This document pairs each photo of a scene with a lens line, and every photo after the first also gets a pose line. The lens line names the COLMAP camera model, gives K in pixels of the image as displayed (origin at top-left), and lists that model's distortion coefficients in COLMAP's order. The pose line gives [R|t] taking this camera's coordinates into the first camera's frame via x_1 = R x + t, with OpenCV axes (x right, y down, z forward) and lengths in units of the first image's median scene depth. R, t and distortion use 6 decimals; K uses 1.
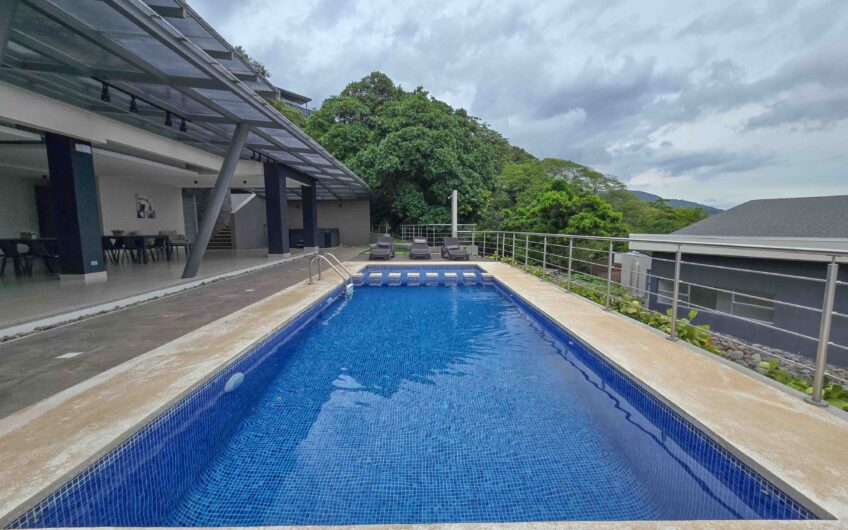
lens RADIAL K [[348.4, 0, 426.9], [0, 348.4, 263.4], [0, 0, 1]] dist [-0.001249, -0.000342]
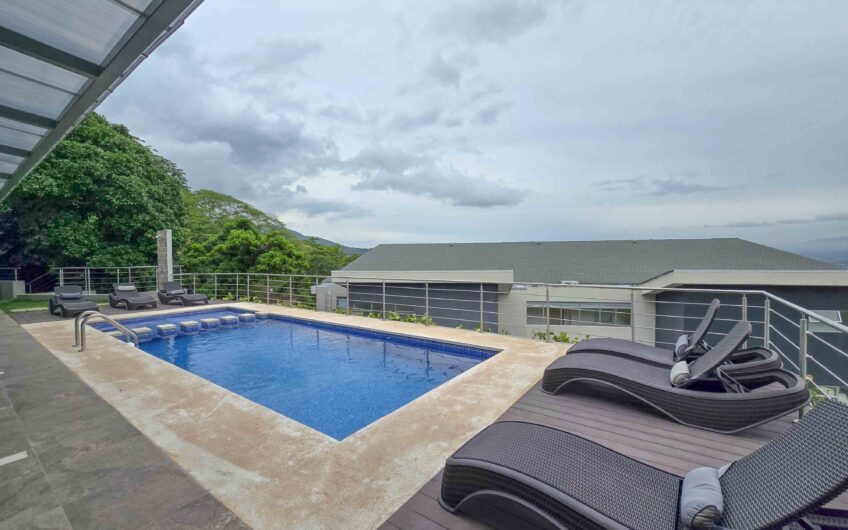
lens RADIAL K [[348.4, 0, 426.9], [0, 348.4, 263.4], [0, 0, 1]] dist [-0.001249, -0.000342]
pose [[0.591775, -0.017950, 0.805904, -0.206449], [0.093468, 0.994537, -0.046483, -0.012473], [-0.800666, 0.102834, 0.590219, -0.061077]]
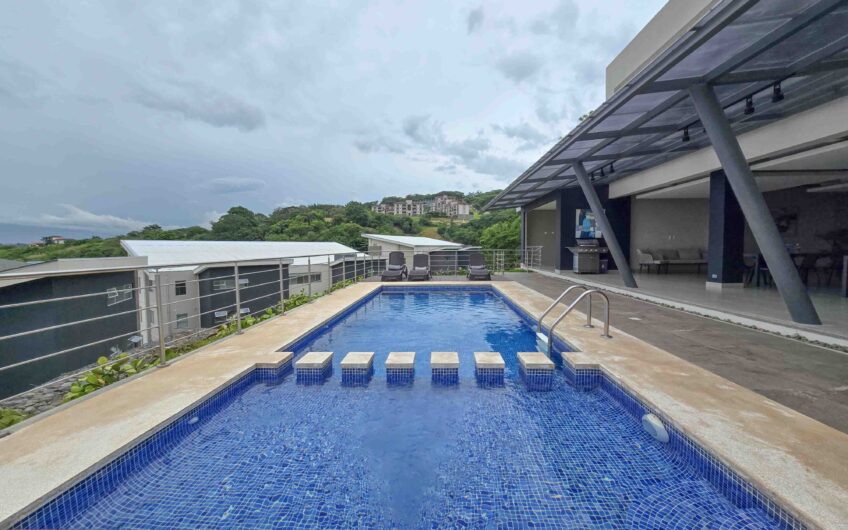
lens RADIAL K [[346.0, 0, 426.7], [0, 346.0, 263.1], [0, 0, 1]] dist [-0.003036, 0.000130]
pose [[-0.998004, 0.011030, 0.062181, -0.022648], [0.020295, 0.988416, 0.150404, -0.070281], [-0.059802, 0.151366, -0.986667, 0.674206]]
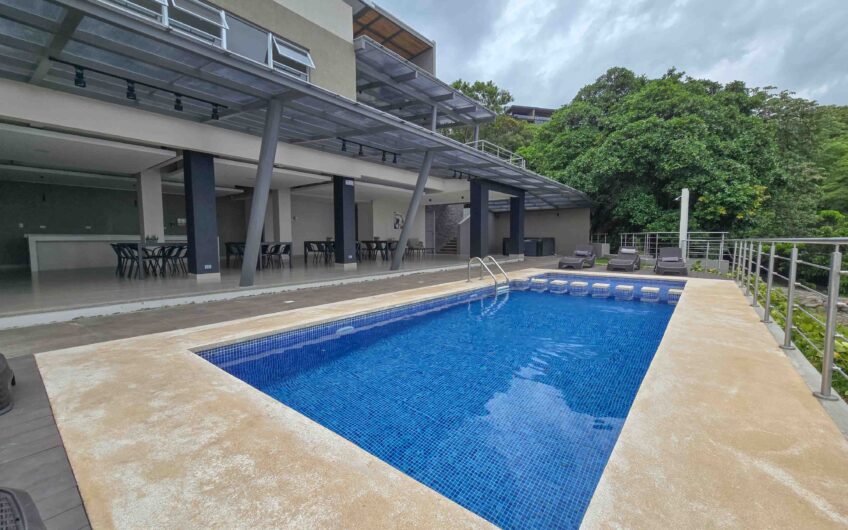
lens RADIAL K [[348.4, 0, 426.9], [0, 348.4, 263.4], [0, 0, 1]] dist [-0.001249, -0.000342]
pose [[0.772068, 0.048598, -0.633679, 0.112487], [-0.070081, 0.997502, -0.008886, 0.007417], [0.631664, 0.051270, 0.773545, 0.013505]]
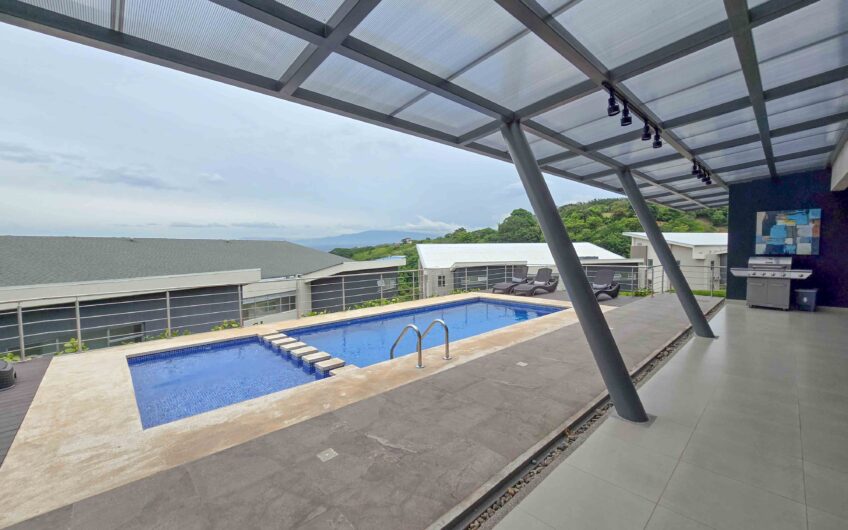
lens RADIAL K [[346.0, 0, 426.7], [0, 346.0, 263.1], [0, 0, 1]] dist [-0.003036, 0.000130]
pose [[-0.671968, -0.018954, 0.740338, -0.345914], [0.094723, 0.989262, 0.111303, -0.094298], [-0.734498, 0.144919, -0.662957, 0.605003]]
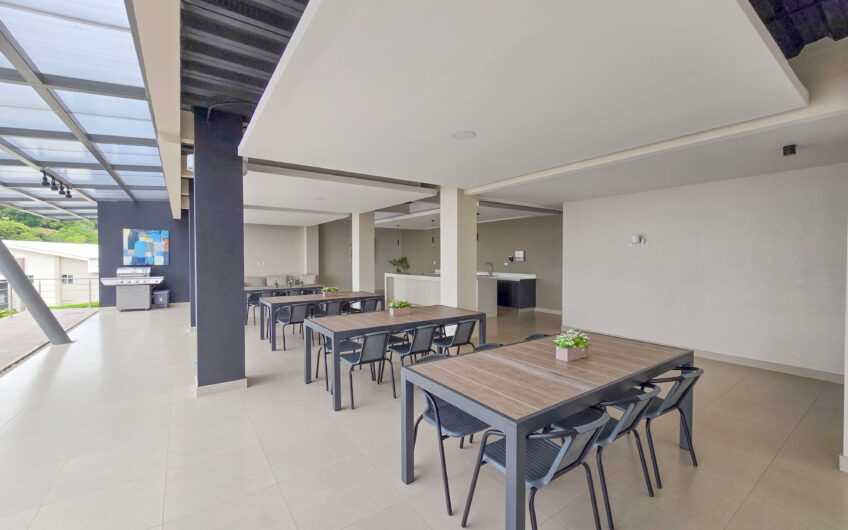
lens RADIAL K [[346.0, 0, 426.7], [0, 346.0, 263.1], [0, 0, 1]] dist [-0.003036, 0.000130]
pose [[-0.830887, 0.014492, -0.556253, -0.396247], [-0.054830, 0.992663, 0.107763, -0.099510], [0.553734, 0.120039, -0.823996, 0.676800]]
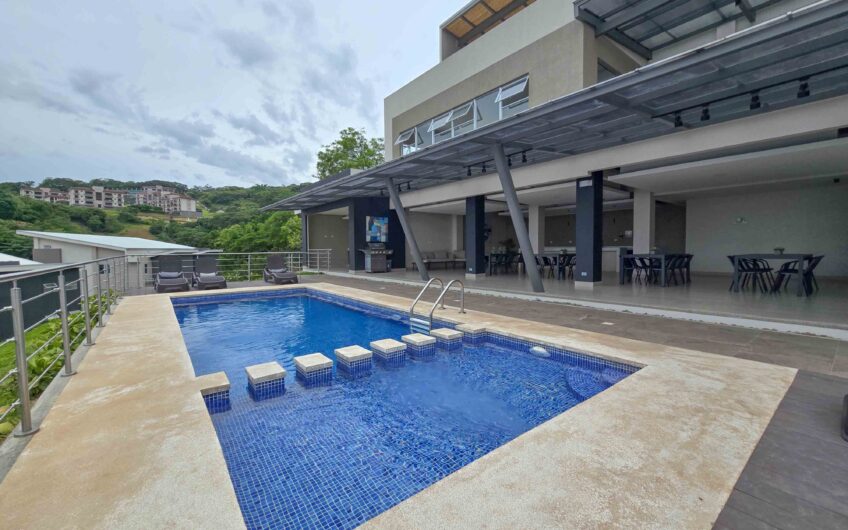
lens RADIAL K [[348.4, 0, 426.9], [0, 348.4, 263.4], [0, 0, 1]] dist [-0.001249, -0.000342]
pose [[-0.795482, 0.036939, -0.604850, 0.100222], [-0.052077, 0.990280, 0.128968, -0.069650], [0.603735, 0.134090, -0.785827, 0.674383]]
